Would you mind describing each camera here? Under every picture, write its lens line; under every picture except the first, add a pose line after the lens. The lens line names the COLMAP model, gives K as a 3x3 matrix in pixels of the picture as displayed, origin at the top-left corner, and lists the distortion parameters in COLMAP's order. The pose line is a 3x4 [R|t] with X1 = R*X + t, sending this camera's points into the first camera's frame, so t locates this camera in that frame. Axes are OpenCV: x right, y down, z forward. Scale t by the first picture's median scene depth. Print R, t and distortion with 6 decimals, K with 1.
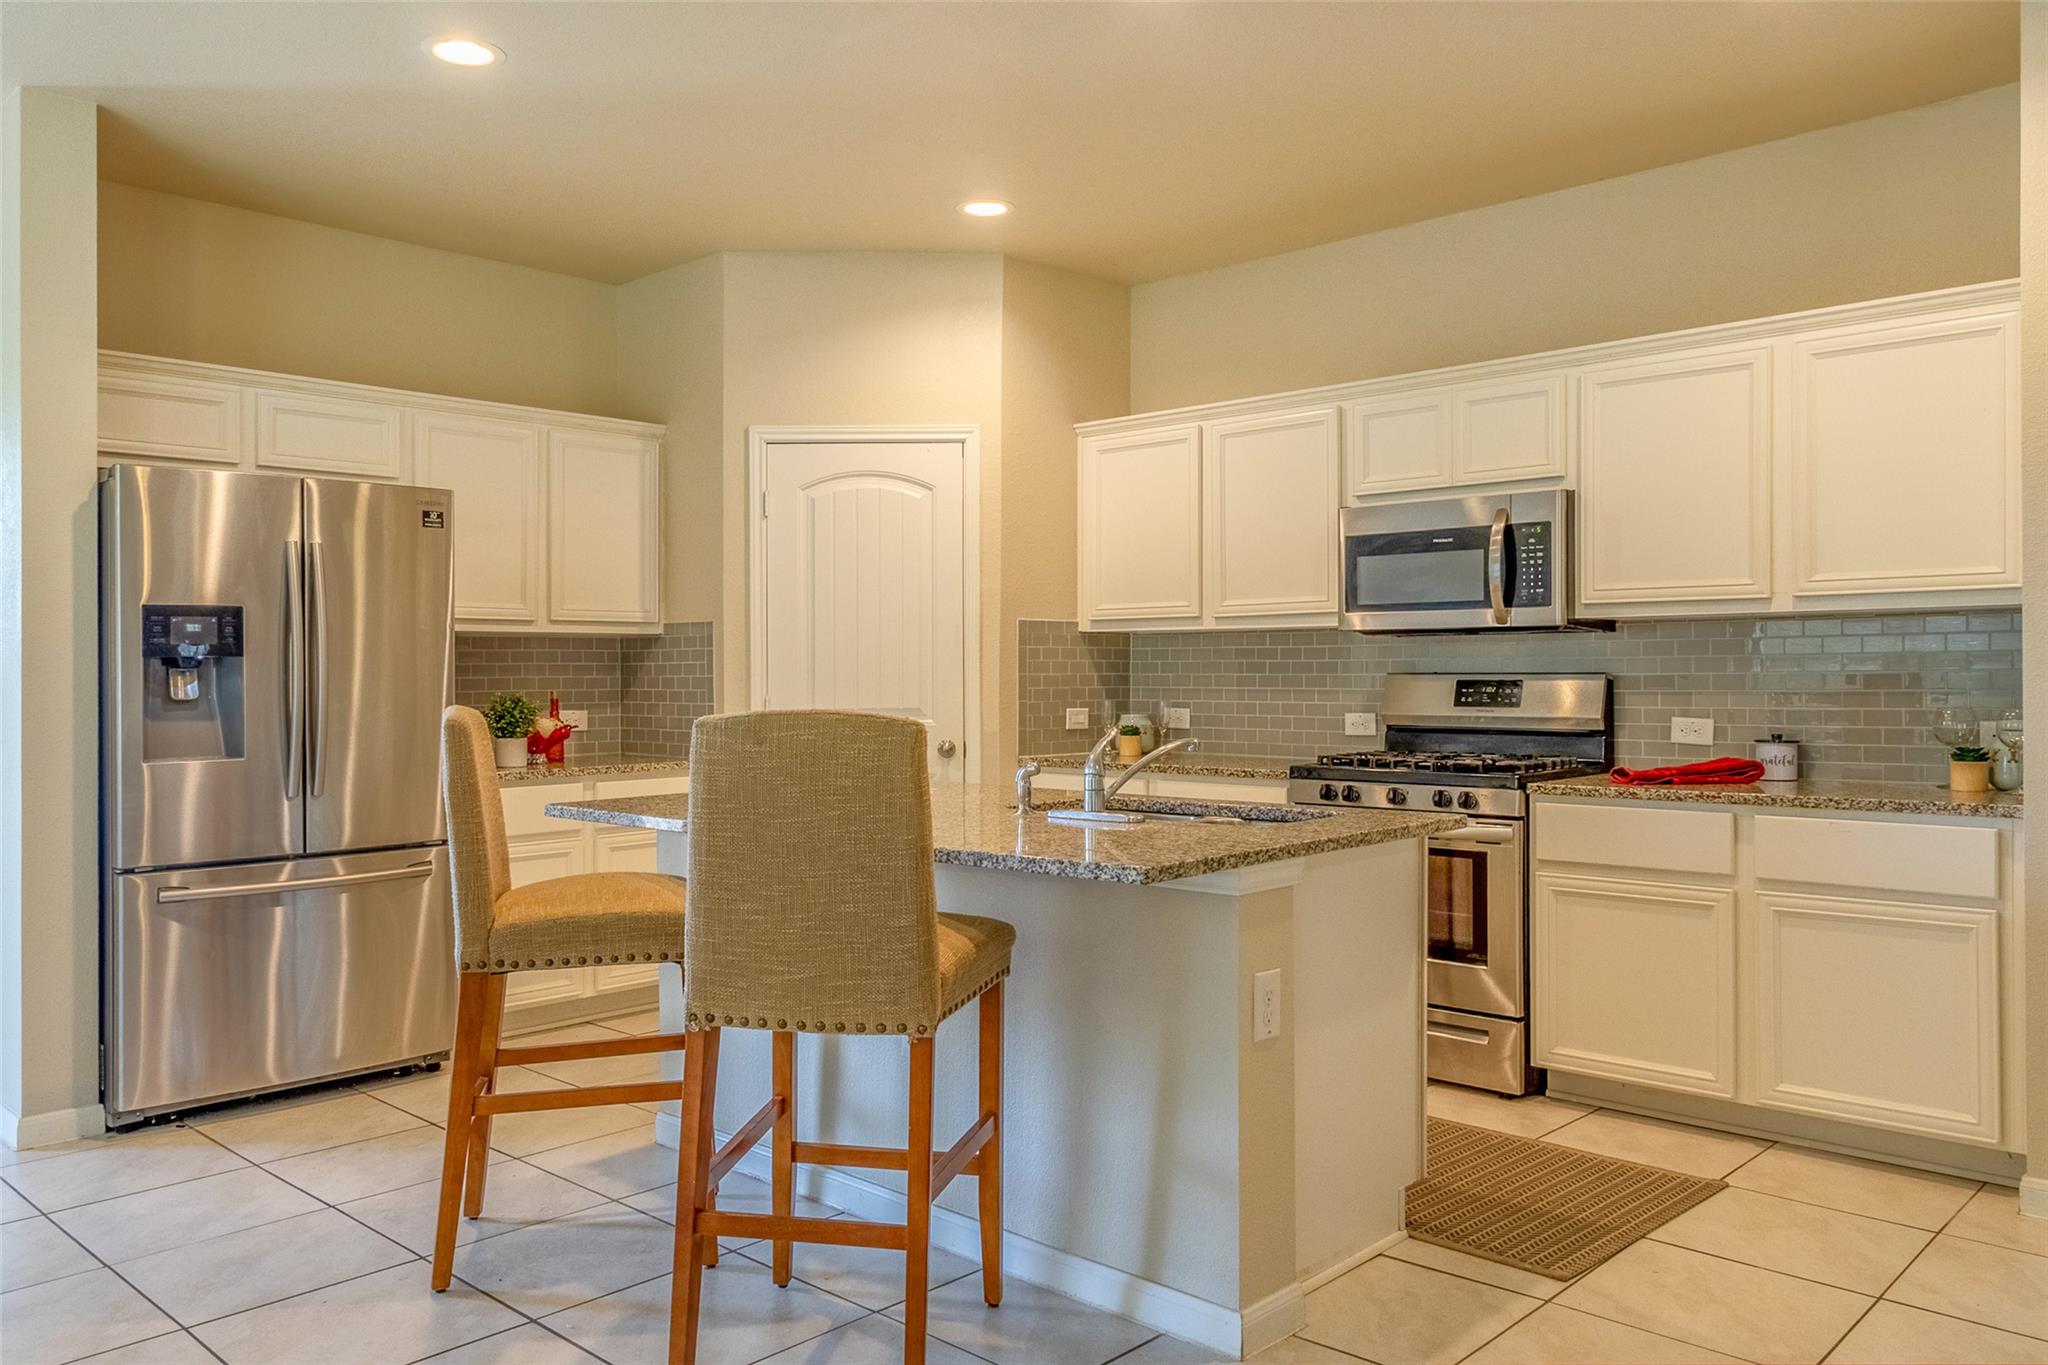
lens RADIAL K [[1552.6, 0, 1039.6], [0, 1552.6, 665.5], [0, 0, 1]] dist [-0.004639, 0.008180]
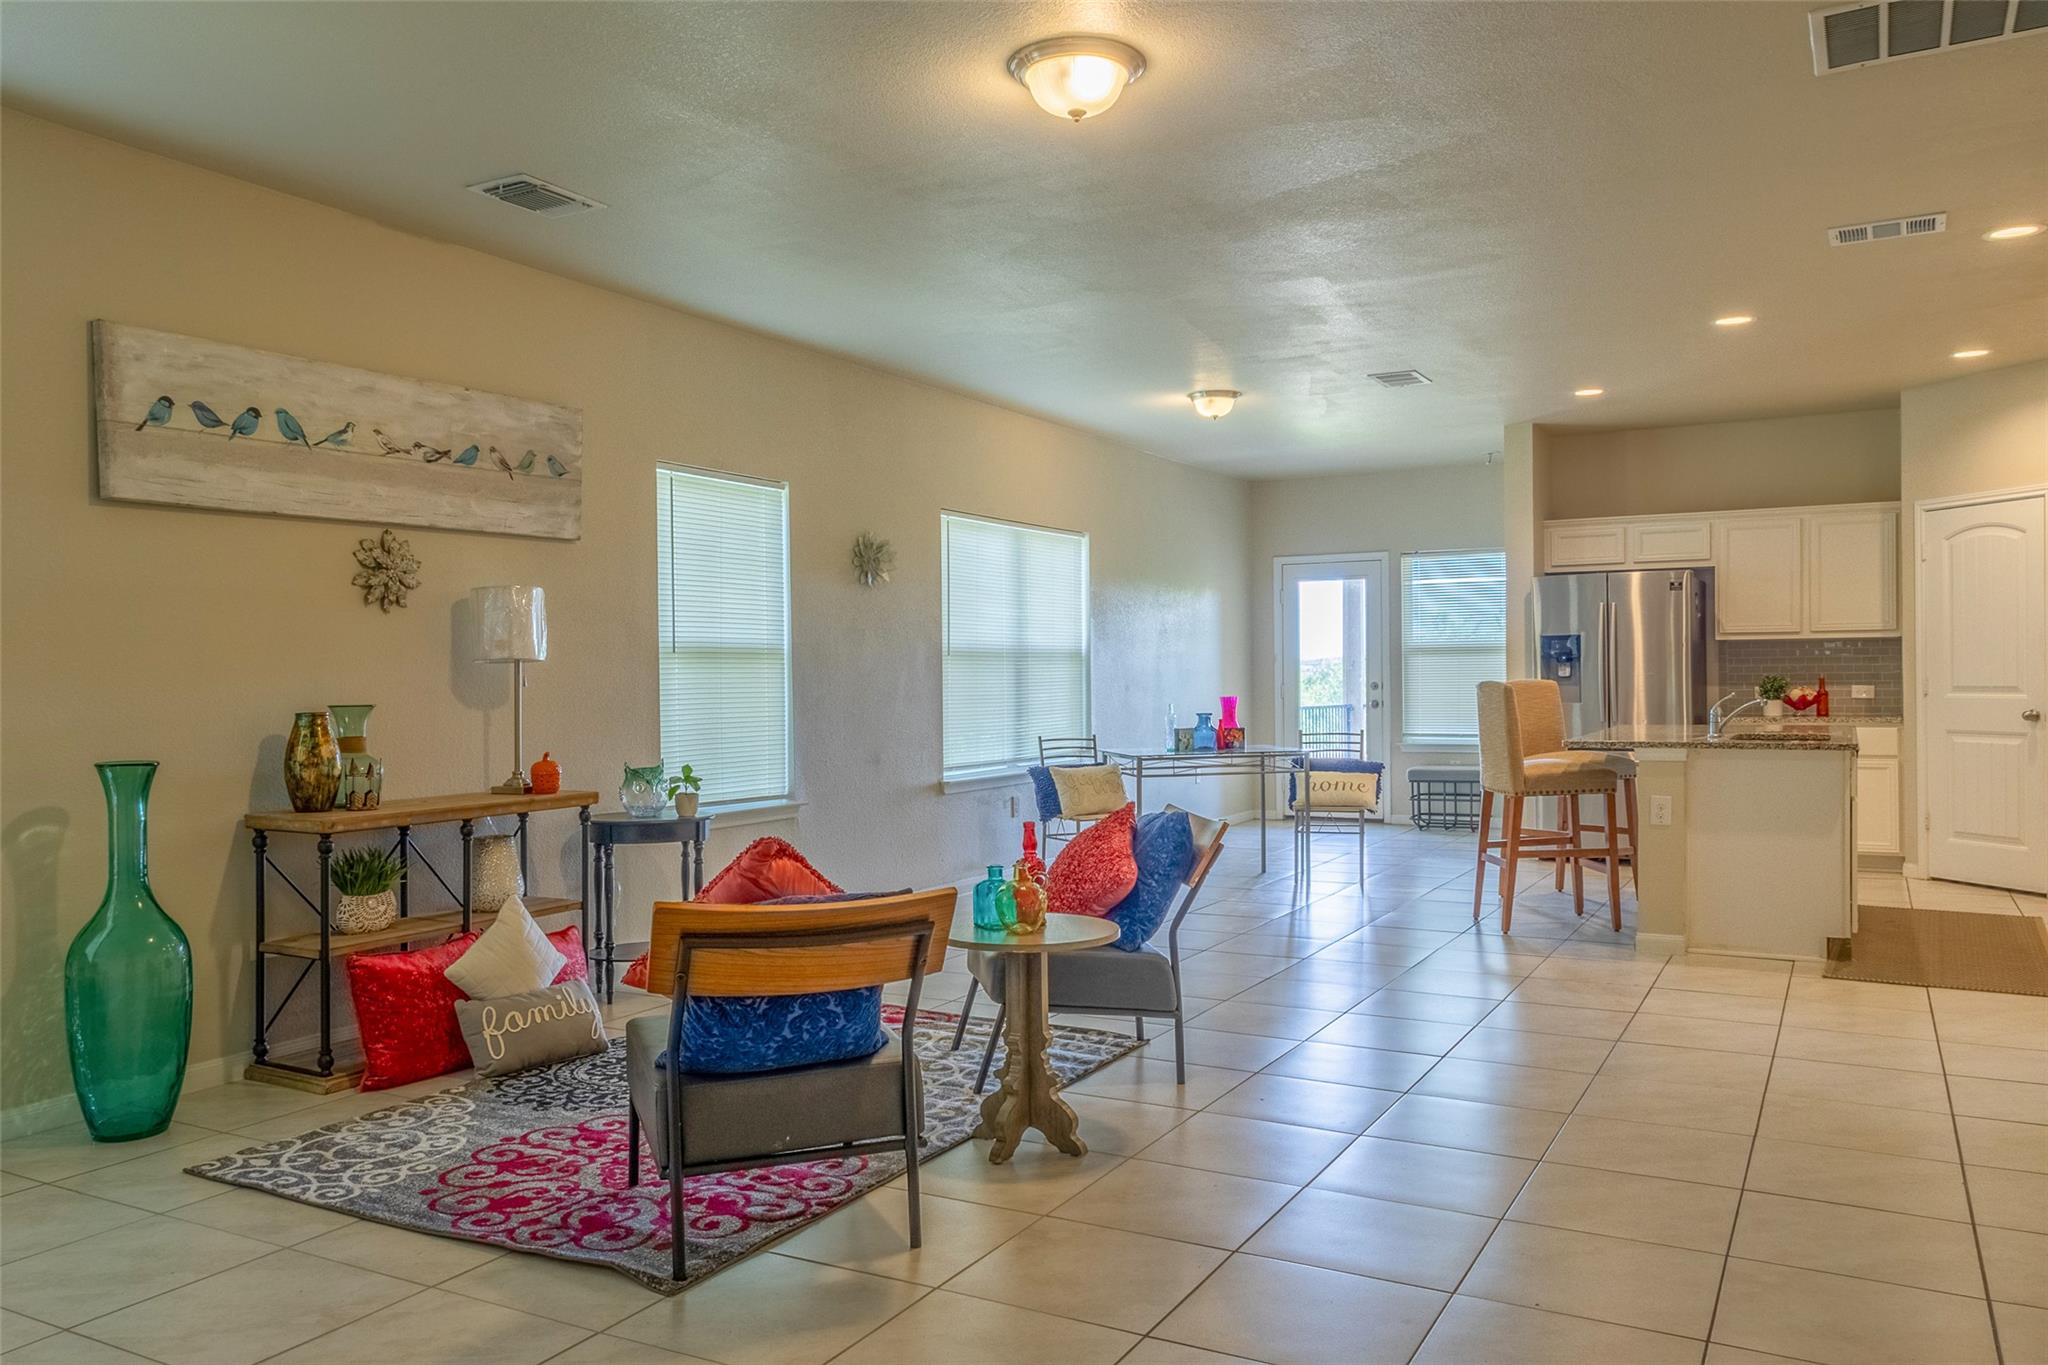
lens RADIAL K [[1552.6, 0, 1025.0], [0, 1552.6, 673.3], [0, 0, 1]] dist [-0.004639, 0.008180]
pose [[0.263718, 0.005363, -0.964585, 1.319347], [0.012746, 0.999878, 0.009044, -0.011500], [0.964515, -0.014679, 0.263618, -0.323466]]
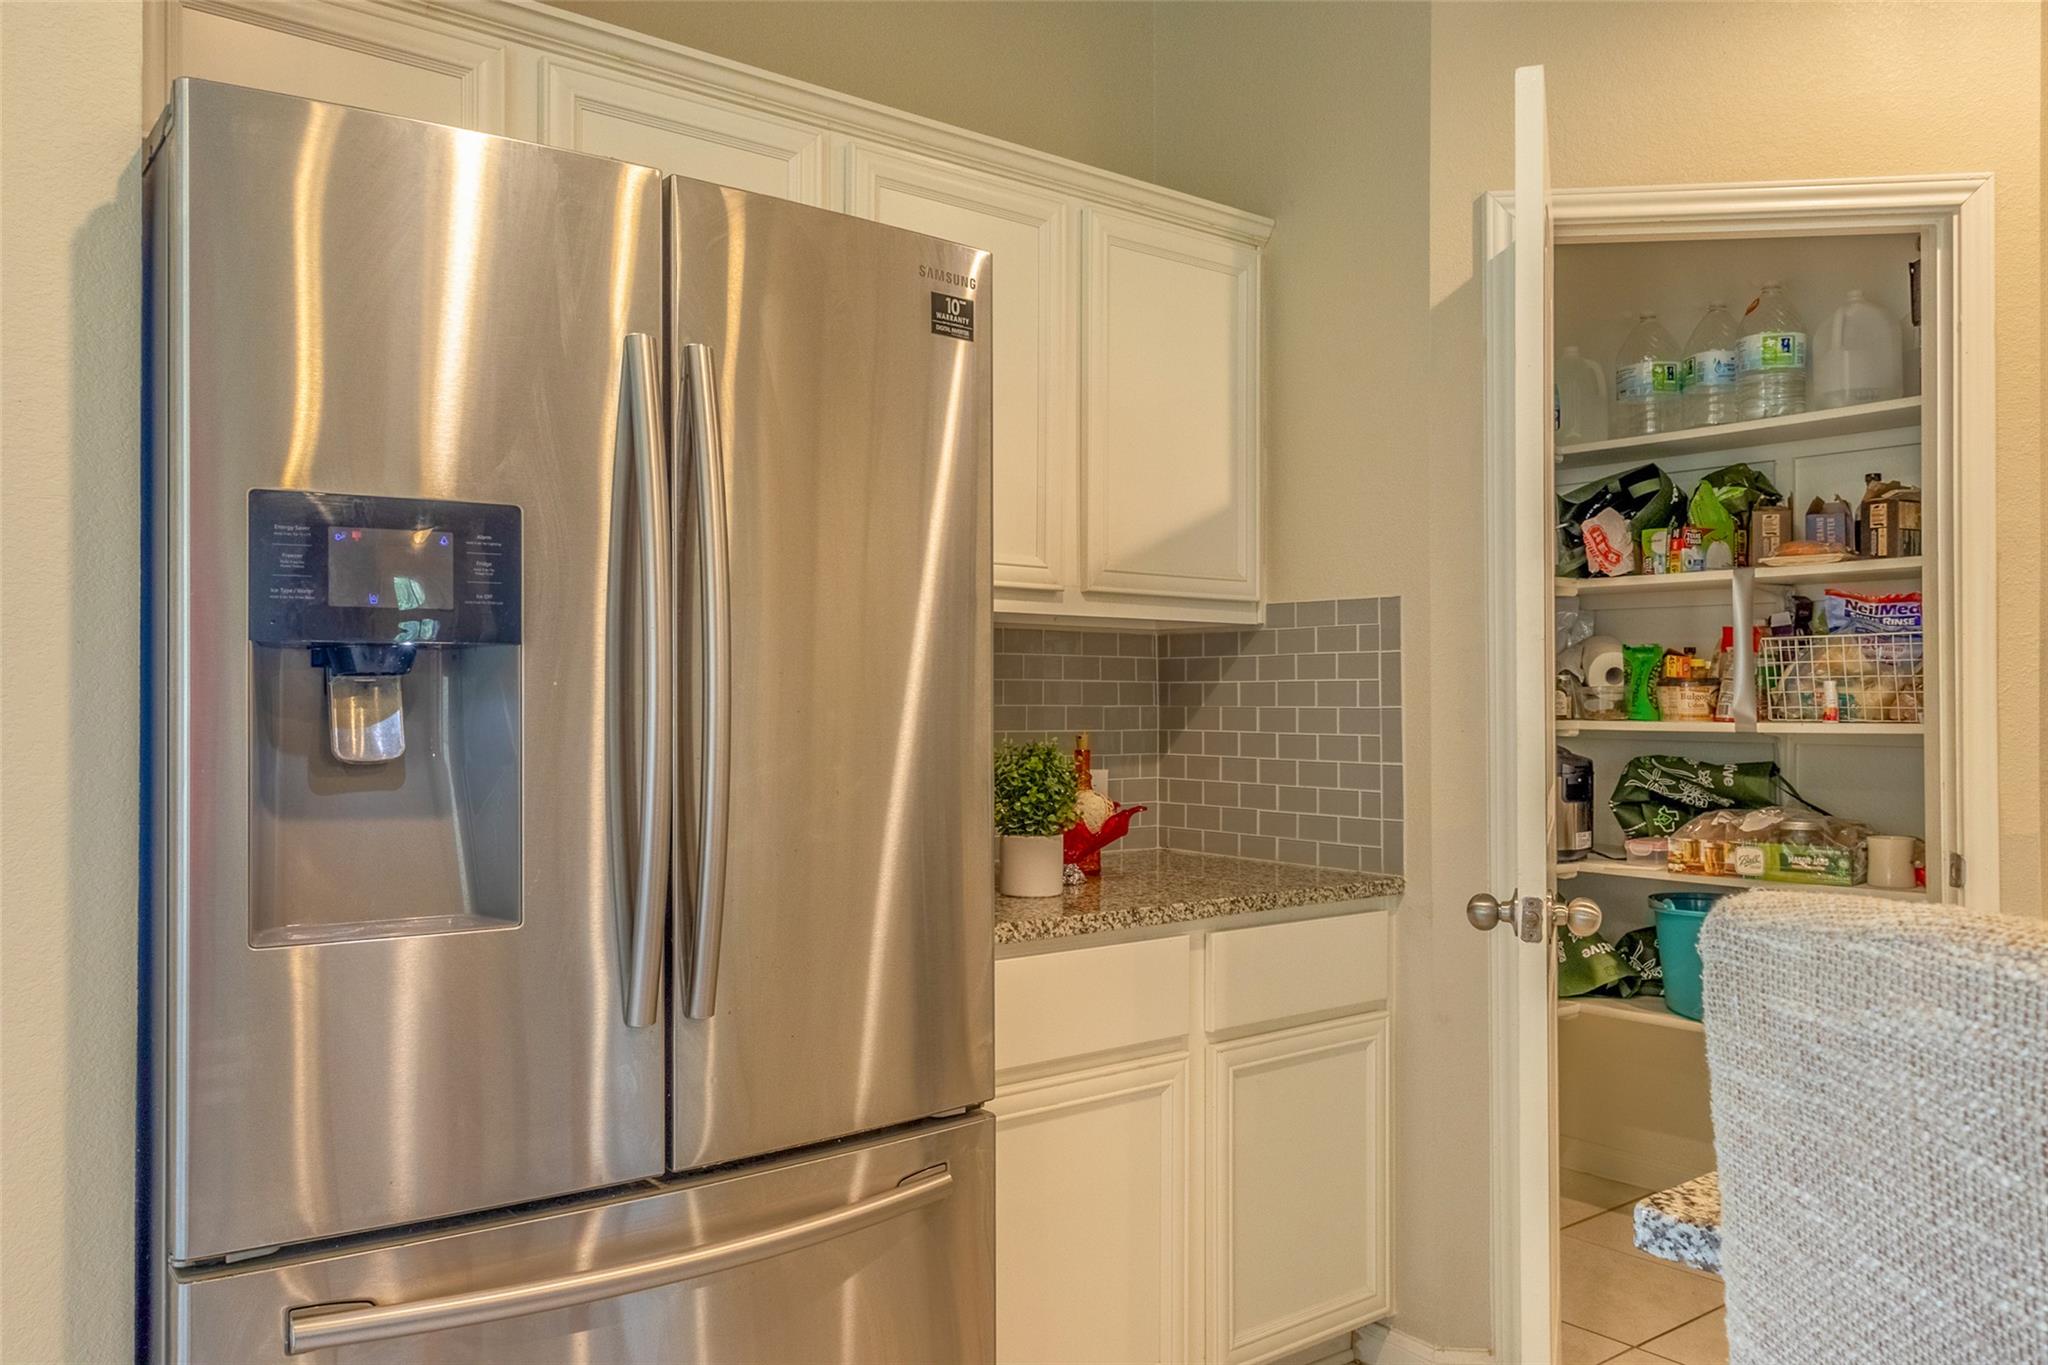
lens RADIAL K [[1552.6, 0, 1015.2], [0, 1552.6, 696.8], [0, 0, 1]] dist [-0.004639, 0.008180]
pose [[0.990927, 0.007741, -0.134175, -0.330255], [-0.007716, 0.999970, 0.000711, 0.005054], [0.134176, 0.000331, 0.990957, 0.618859]]
